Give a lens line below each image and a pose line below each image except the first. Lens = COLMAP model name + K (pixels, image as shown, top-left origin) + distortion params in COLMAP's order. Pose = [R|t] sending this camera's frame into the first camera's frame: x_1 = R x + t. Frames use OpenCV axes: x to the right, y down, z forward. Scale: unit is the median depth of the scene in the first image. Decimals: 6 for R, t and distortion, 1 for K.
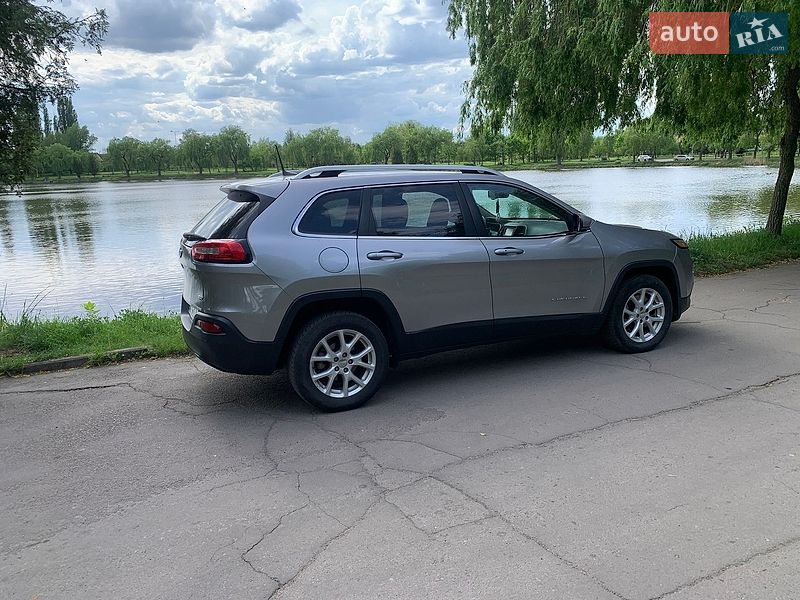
lens RADIAL K [[622.0, 0, 393.6], [0, 622.0, 287.4], [0, 0, 1]] dist [0.039491, -0.049501]
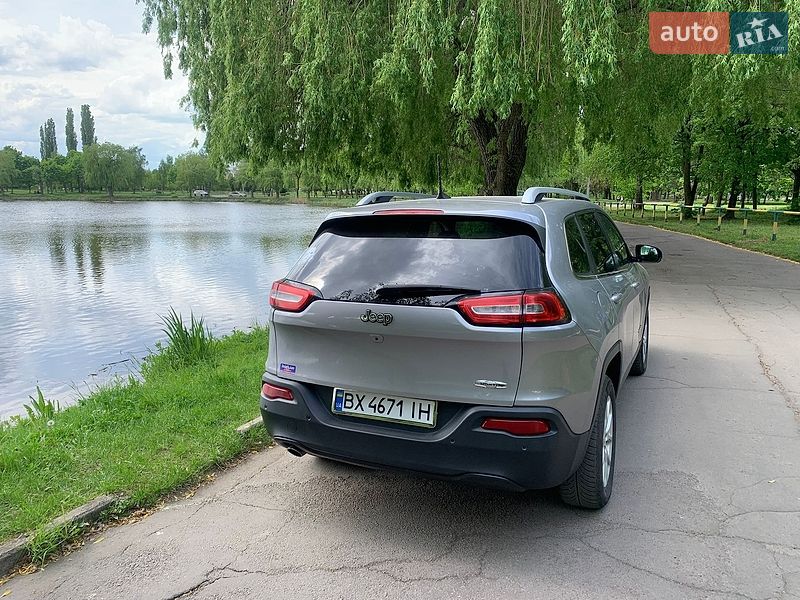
lens RADIAL K [[622.0, 0, 394.7], [0, 622.0, 284.4], [0, 0, 1]] dist [0.039491, -0.049501]
pose [[0.756836, -0.056549, 0.651154, -0.600166], [0.094184, 0.995288, -0.023035, -0.059101], [-0.646783, 0.078762, 0.758596, 0.436731]]
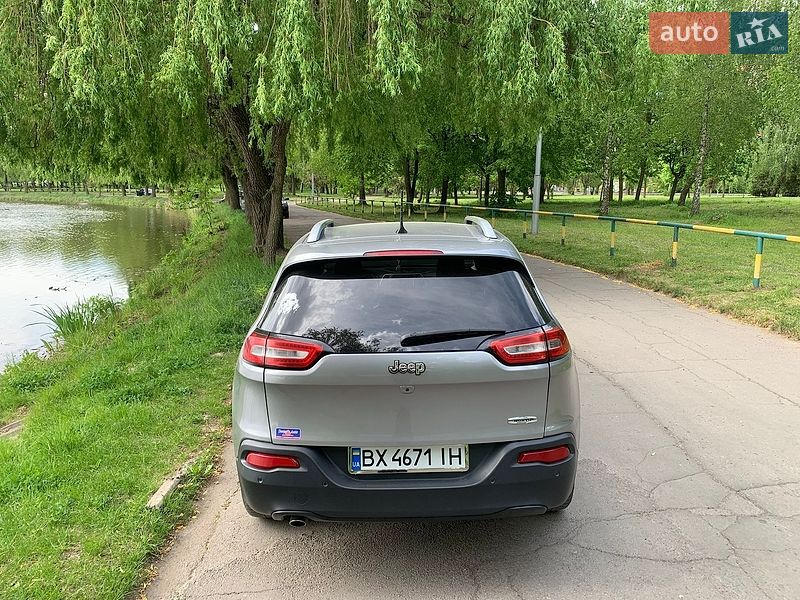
lens RADIAL K [[622.0, 0, 396.2], [0, 622.0, 287.9], [0, 0, 1]] dist [0.039491, -0.049501]
pose [[0.399911, -0.110733, 0.909840, -0.721851], [0.158039, 0.986138, 0.050555, -0.133328], [-0.902826, 0.123573, 0.411868, 0.632317]]
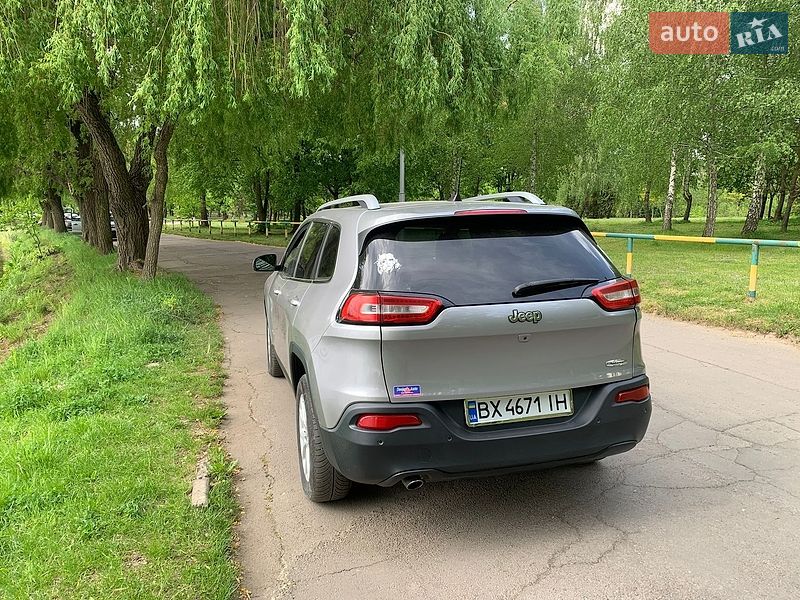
lens RADIAL K [[622.0, 0, 392.7], [0, 622.0, 302.1], [0, 0, 1]] dist [0.039491, -0.049501]
pose [[0.145758, -0.104116, 0.983826, -0.788104], [0.183445, 0.980046, 0.076538, -0.114291], [-0.972164, 0.169322, 0.161949, 0.853550]]
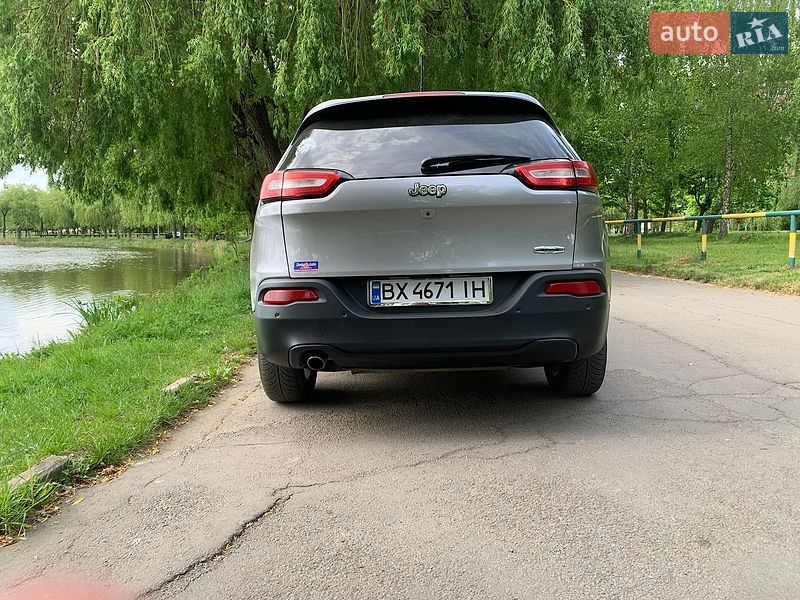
lens RADIAL K [[622.0, 0, 392.3], [0, 622.0, 290.0], [0, 0, 1]] dist [0.039491, -0.049501]
pose [[0.438609, -0.047279, 0.897433, -0.720049], [0.165037, 0.985869, -0.028722, 0.038409], [-0.883394, 0.160708, 0.440214, 0.661448]]
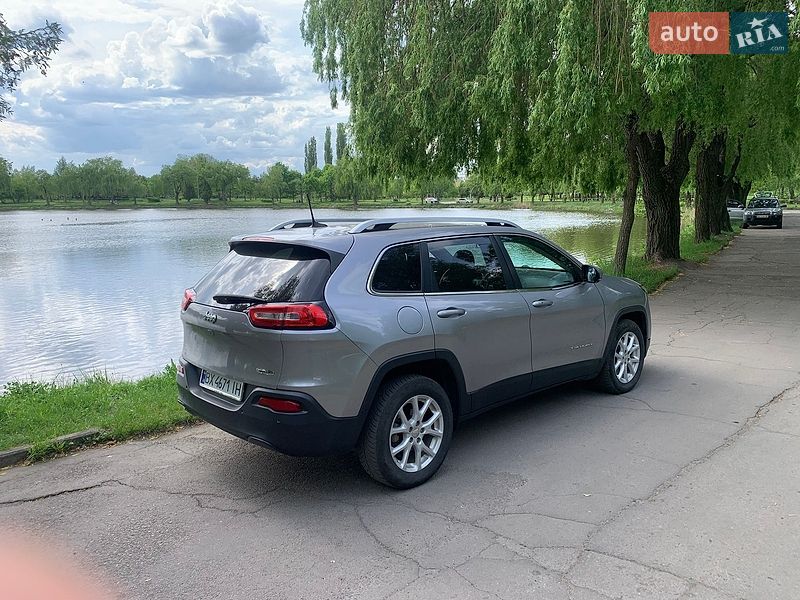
lens RADIAL K [[622.0, 0, 388.8], [0, 622.0, 288.4], [0, 0, 1]] dist [0.039491, -0.049501]
pose [[0.947507, -0.021960, 0.318981, -0.315894], [0.039813, 0.997978, -0.049555, -0.035550], [-0.317247, 0.059653, 0.946465, 0.104131]]
